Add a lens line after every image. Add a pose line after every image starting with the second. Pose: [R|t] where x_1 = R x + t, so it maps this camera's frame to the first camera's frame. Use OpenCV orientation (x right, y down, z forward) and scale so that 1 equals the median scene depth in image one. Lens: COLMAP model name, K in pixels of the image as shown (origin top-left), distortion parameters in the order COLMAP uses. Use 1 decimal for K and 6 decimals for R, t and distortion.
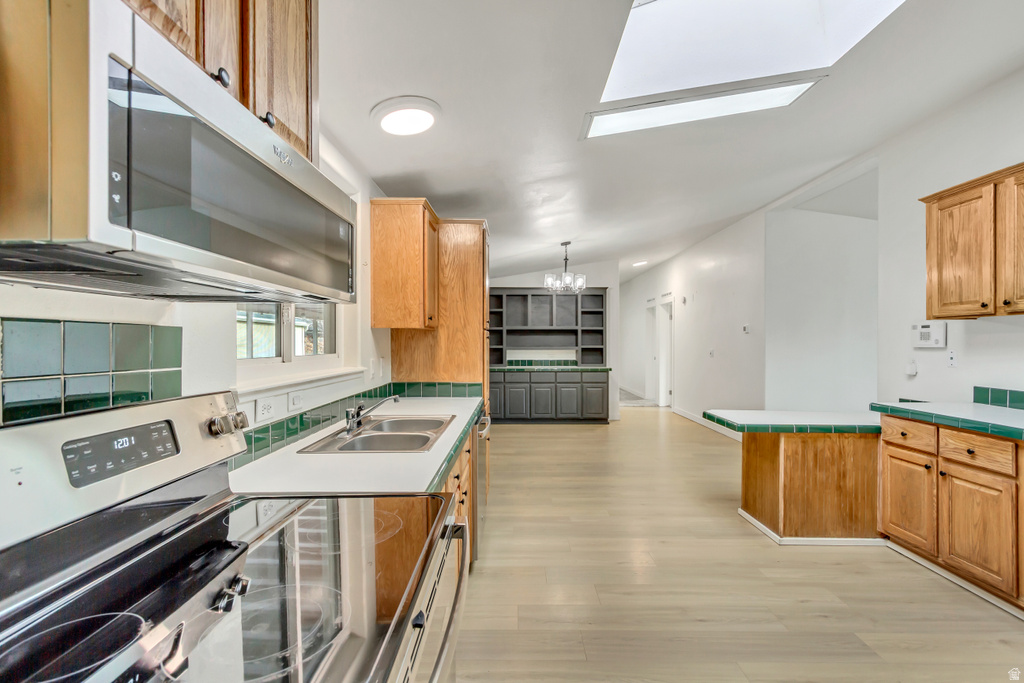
lens RADIAL K [[482.0, 0, 512.0], [0, 482.0, 341.5], [0, 0, 1]] dist [0.001921, -0.000007]
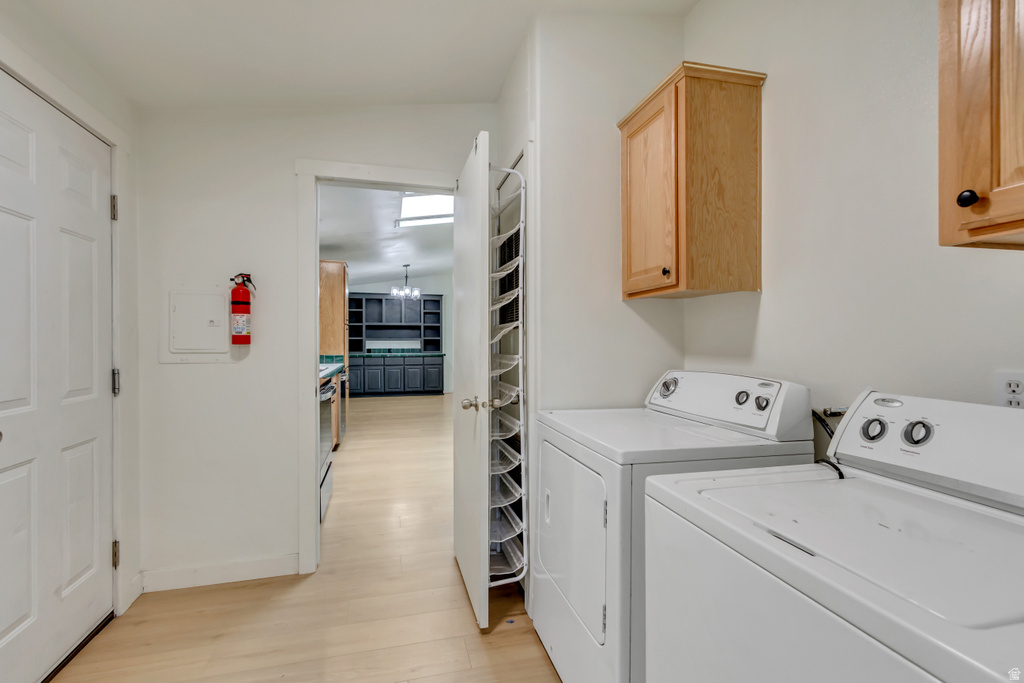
lens RADIAL K [[475.5, 0, 502.5], [0, 475.5, 340.2], [0, 0, 1]] dist [0.015340, -0.000074]
pose [[0.969366, -0.002828, 0.245606, 0.031589], [0.001985, 0.999991, 0.003679, 0.011547], [-0.245615, -0.003079, 0.969363, -0.349966]]
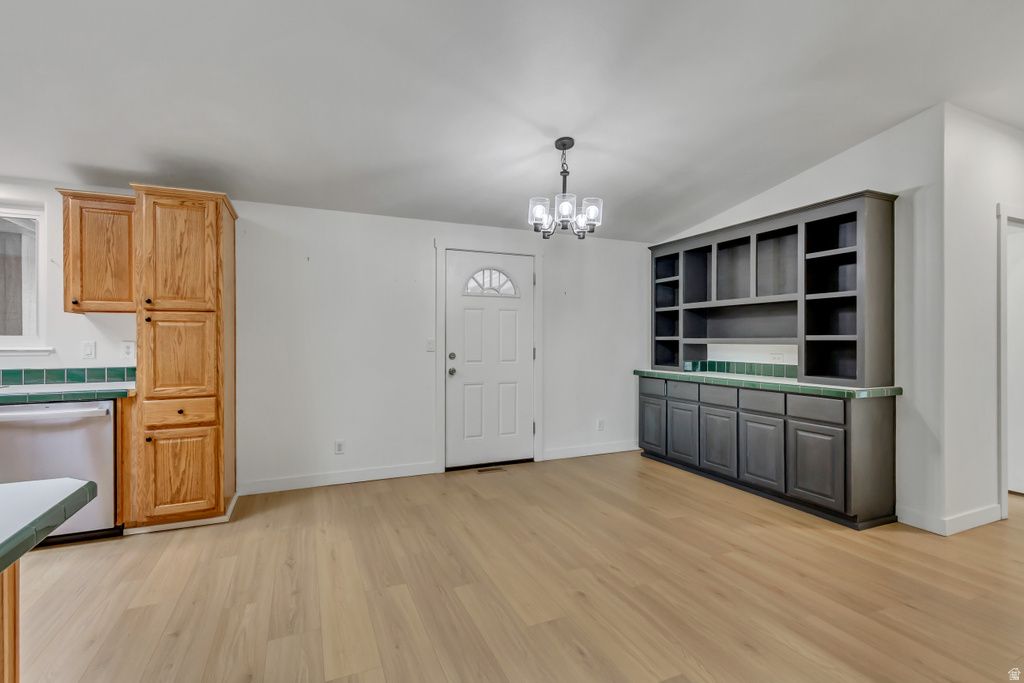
lens RADIAL K [[475.5, 0, 502.5], [0, 475.5, 340.2], [0, 0, 1]] dist [0.015340, -0.000074]
pose [[0.398364, 0.000017, -0.917227, 0.451238], [0.001328, 0.999999, 0.000595, 0.012307], [0.917227, -0.001455, 0.398363, 0.567996]]
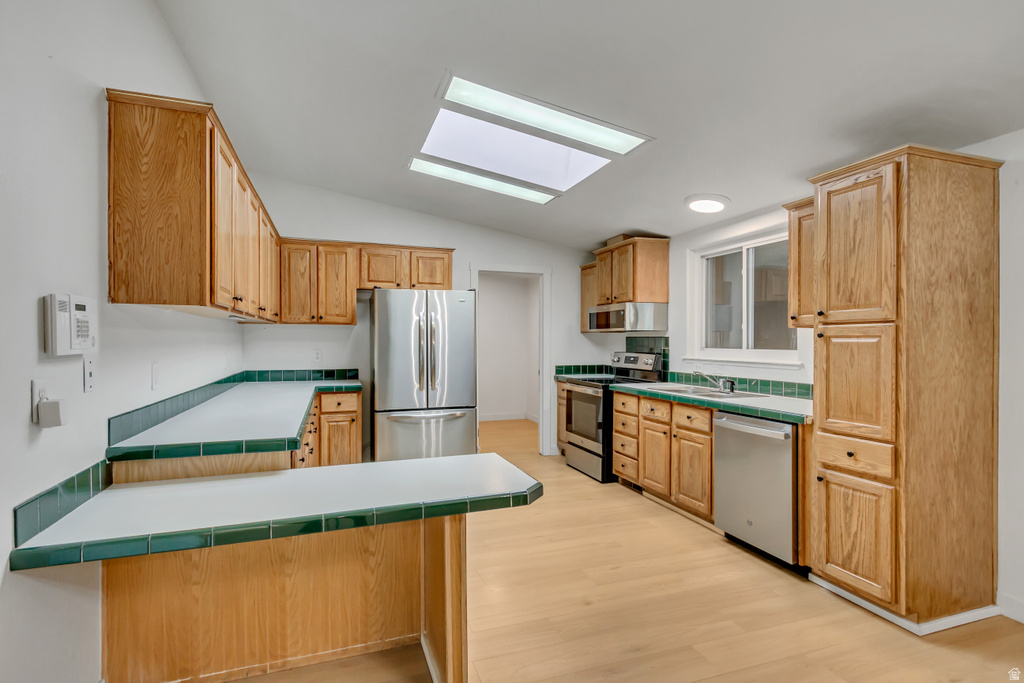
lens RADIAL K [[504.0, 0, 525.3], [0, 504.0, 342.8], [0, 0, 1]] dist [-0.000011, -0.000146]
pose [[-0.933985, -0.001294, -0.357310, 0.287349], [-0.003039, 0.999986, 0.004324, -0.000414], [0.357299, 0.005124, -0.933976, 0.707841]]
